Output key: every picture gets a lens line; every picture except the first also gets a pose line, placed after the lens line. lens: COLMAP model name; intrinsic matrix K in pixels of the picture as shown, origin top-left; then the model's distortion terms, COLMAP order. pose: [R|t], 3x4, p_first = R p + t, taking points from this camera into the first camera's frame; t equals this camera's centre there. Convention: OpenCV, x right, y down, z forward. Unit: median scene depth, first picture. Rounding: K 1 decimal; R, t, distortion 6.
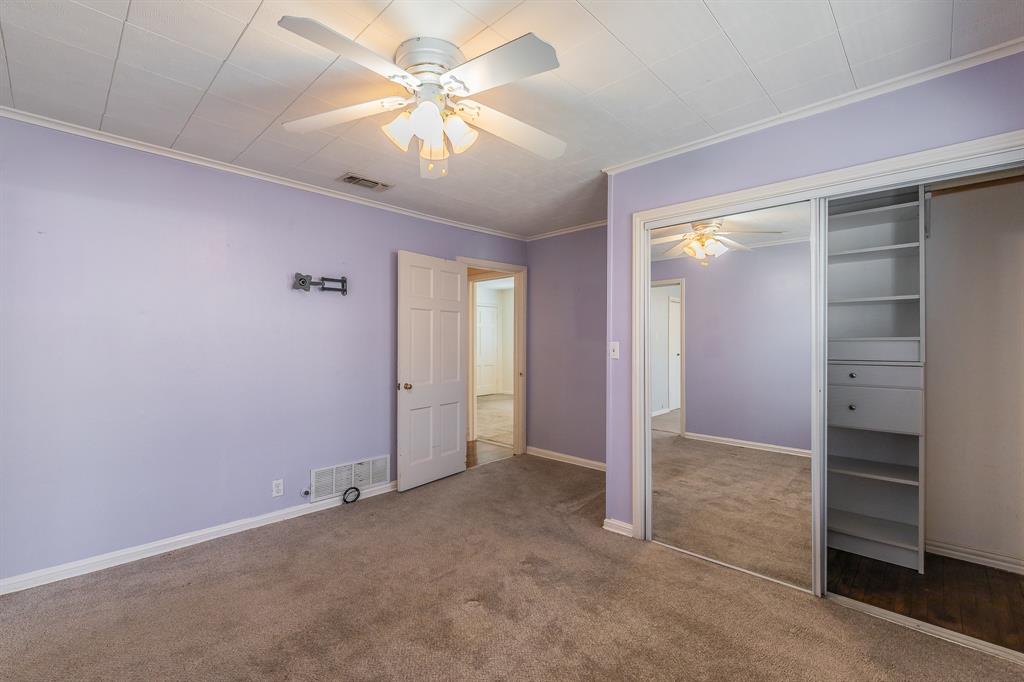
lens RADIAL K [[442.9, 0, 514.2], [0, 442.9, 340.3], [0, 0, 1]] dist [-0.001340, 0.000147]
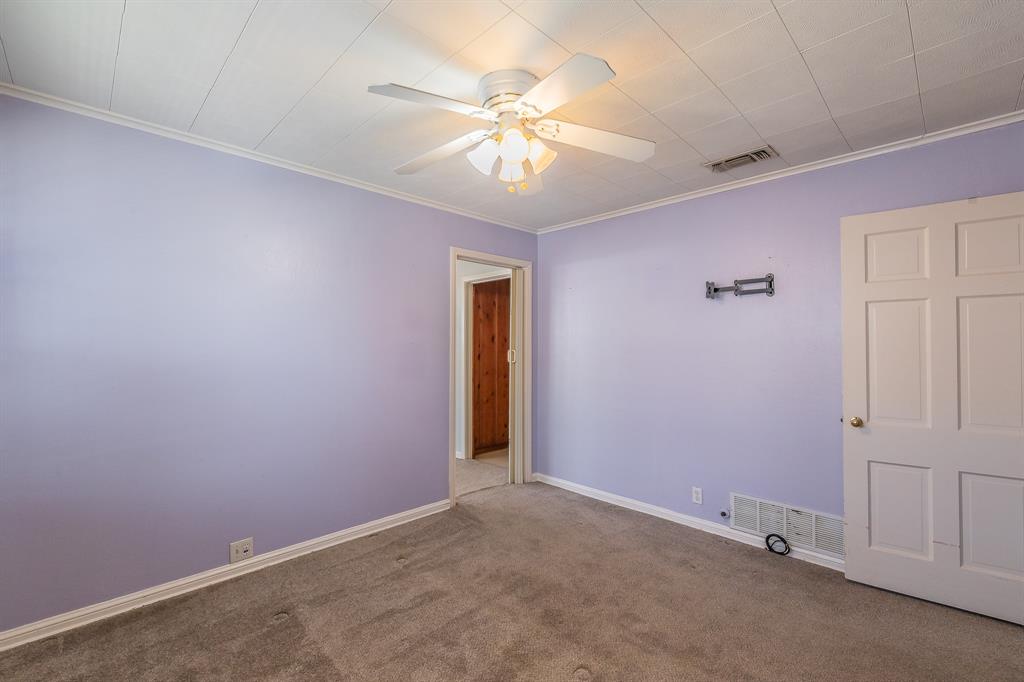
lens RADIAL K [[442.9, 0, 512.2], [0, 442.9, 343.2], [0, 0, 1]] dist [-0.001340, 0.000147]
pose [[-0.034555, -0.007533, -0.999374, 0.503380], [0.002567, 0.999968, -0.007627, -0.010712], [0.999399, -0.002829, -0.034535, 0.610705]]
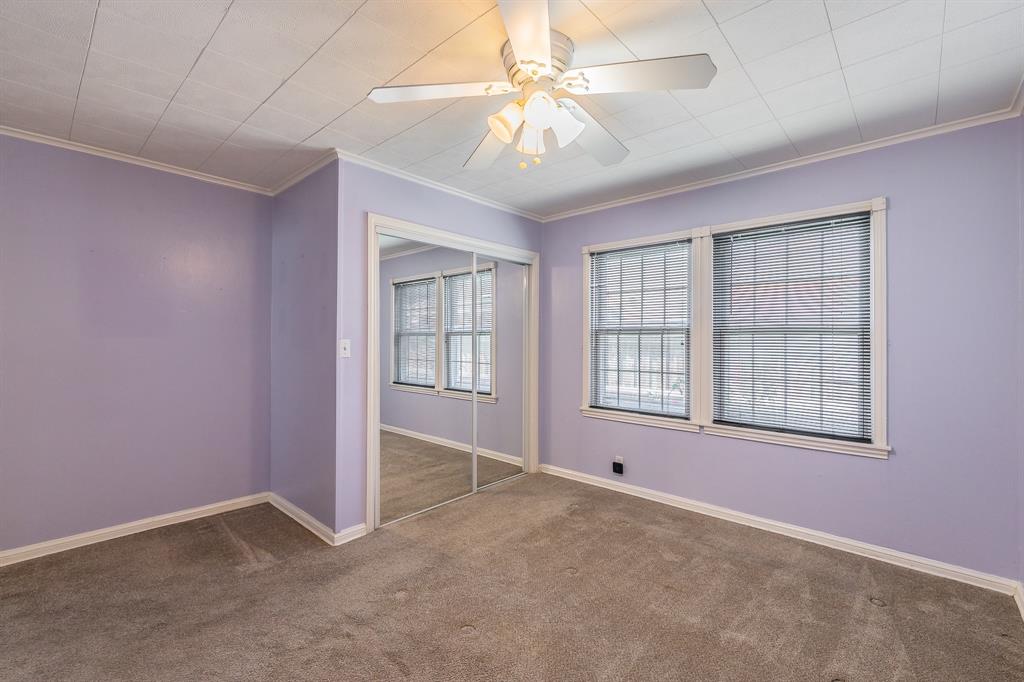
lens RADIAL K [[442.9, 0, 506.5], [0, 442.9, 337.1], [0, 0, 1]] dist [-0.001340, 0.000147]
pose [[-0.018646, 0.005438, 0.999811, -0.674436], [-0.004494, 0.999975, -0.005523, 0.001714], [-0.999816, -0.004596, -0.018622, 0.635836]]
